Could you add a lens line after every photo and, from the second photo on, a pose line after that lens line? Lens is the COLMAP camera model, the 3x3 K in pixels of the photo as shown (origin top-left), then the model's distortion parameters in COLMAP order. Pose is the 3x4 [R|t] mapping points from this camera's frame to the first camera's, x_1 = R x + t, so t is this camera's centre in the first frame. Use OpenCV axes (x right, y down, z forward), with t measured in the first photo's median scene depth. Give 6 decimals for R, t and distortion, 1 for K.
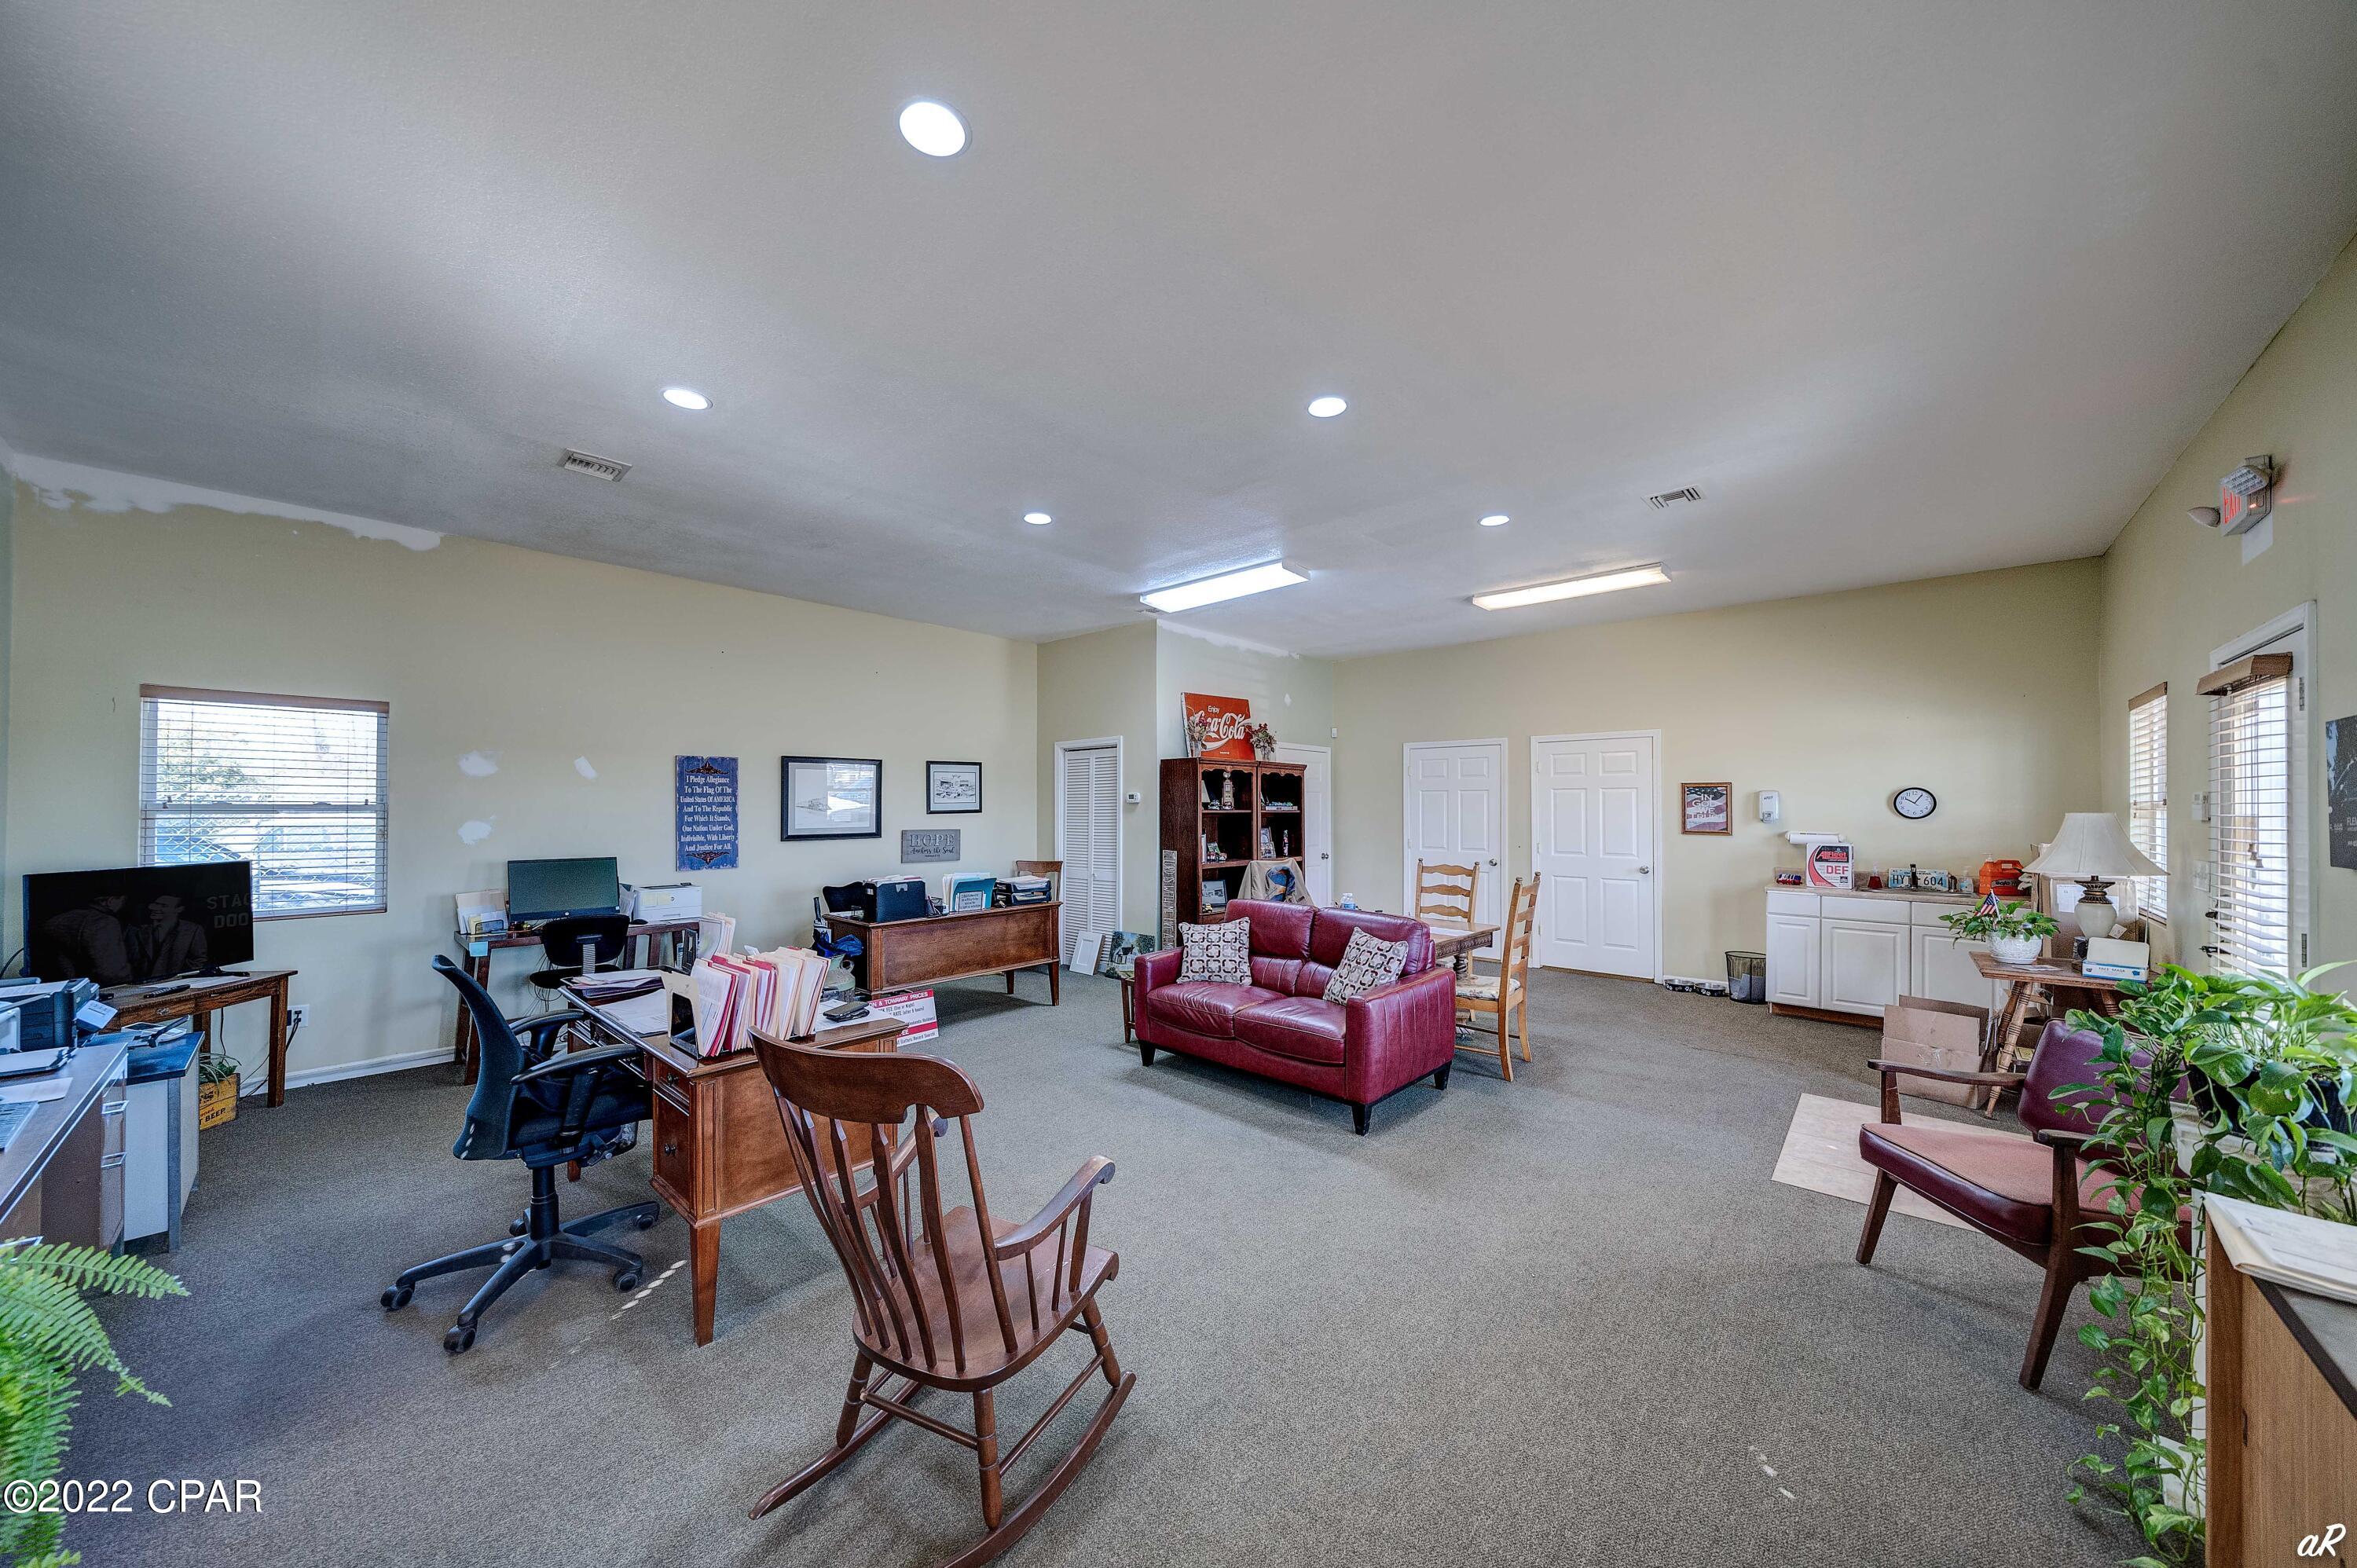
lens RADIAL K [[800.7, 0, 1178.3], [0, 800.7, 805.1], [0, 0, 1]] dist [-0.000196, -0.000022]
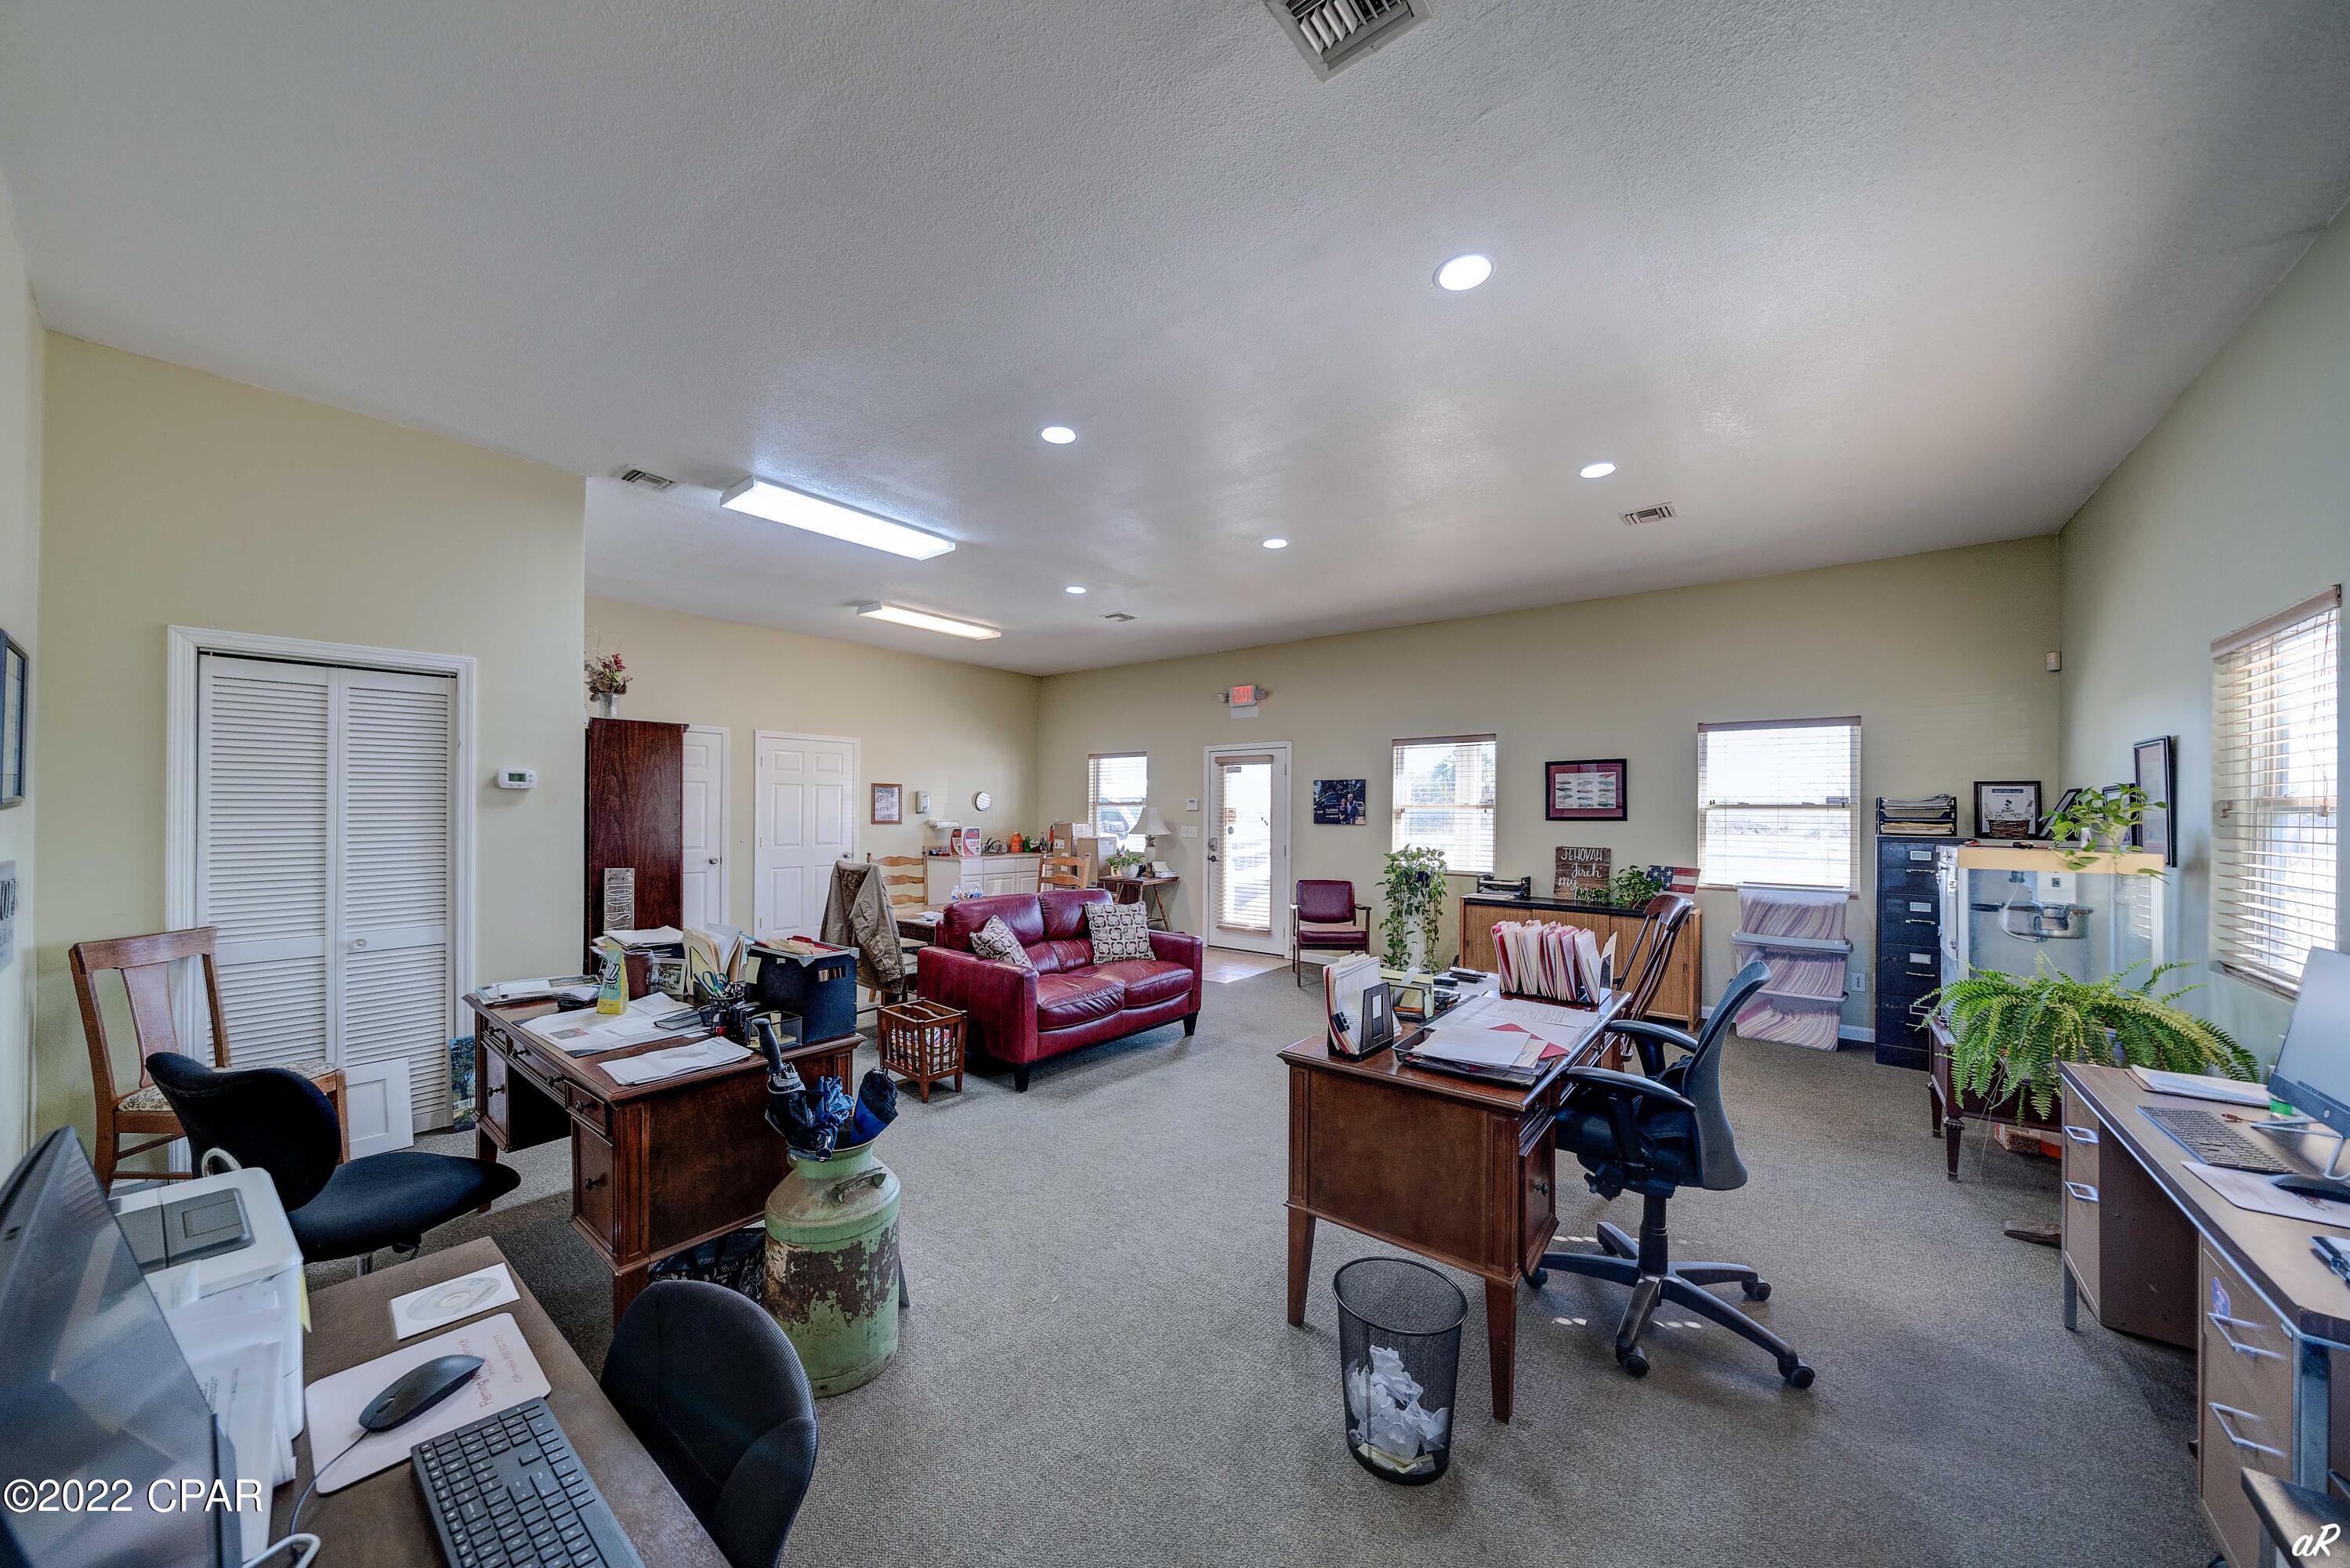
lens RADIAL K [[798.3, 0, 1174.8], [0, 798.3, 805.1], [0, 0, 1]] dist [-0.000196, -0.000022]
pose [[-0.064843, -0.001134, 0.997895, -0.712815], [-0.008922, 0.999960, 0.000557, 0.002063], [-0.997856, -0.008868, -0.064850, 0.674947]]
